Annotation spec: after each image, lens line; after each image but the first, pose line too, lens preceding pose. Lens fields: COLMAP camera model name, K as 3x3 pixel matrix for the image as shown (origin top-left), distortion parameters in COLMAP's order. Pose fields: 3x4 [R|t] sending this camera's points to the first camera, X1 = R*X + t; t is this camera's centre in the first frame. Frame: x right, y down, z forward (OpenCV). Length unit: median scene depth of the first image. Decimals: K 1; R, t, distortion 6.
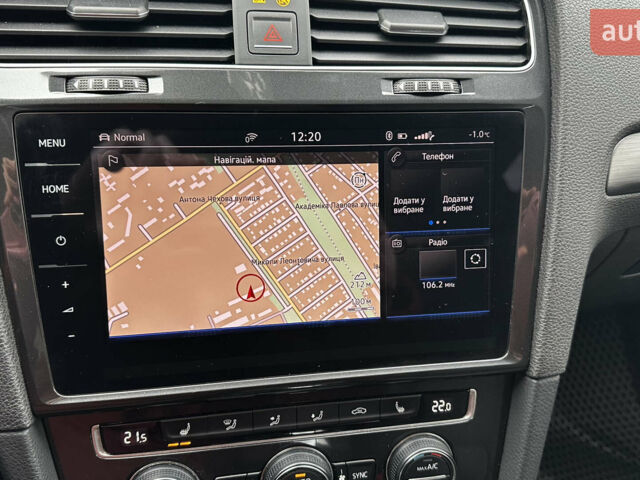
lens RADIAL K [[591.5, 0, 320.0], [0, 591.5, 240.0], [0, 0, 1]] dist [0.168671, -0.339177]
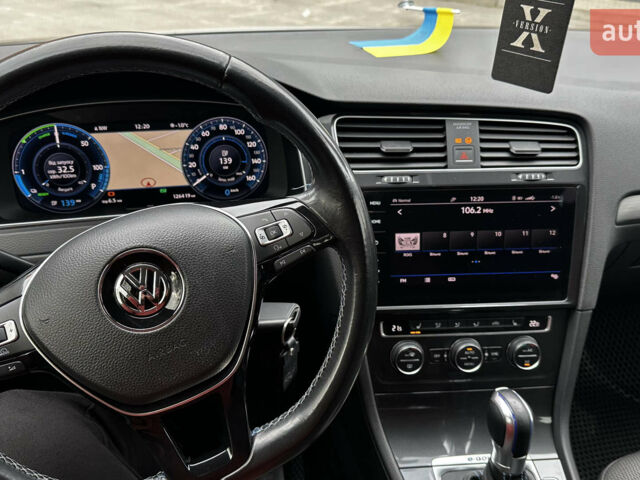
lens RADIAL K [[591.5, 0, 320.0], [0, 591.5, 240.0], [0, 0, 1]] dist [0.168671, -0.339177]
pose [[0.996818, 0.016574, -0.077971, -0.407795], [-0.017391, 0.999801, -0.009812, 0.016695], [0.077792, 0.011136, 0.996907, -1.230459]]
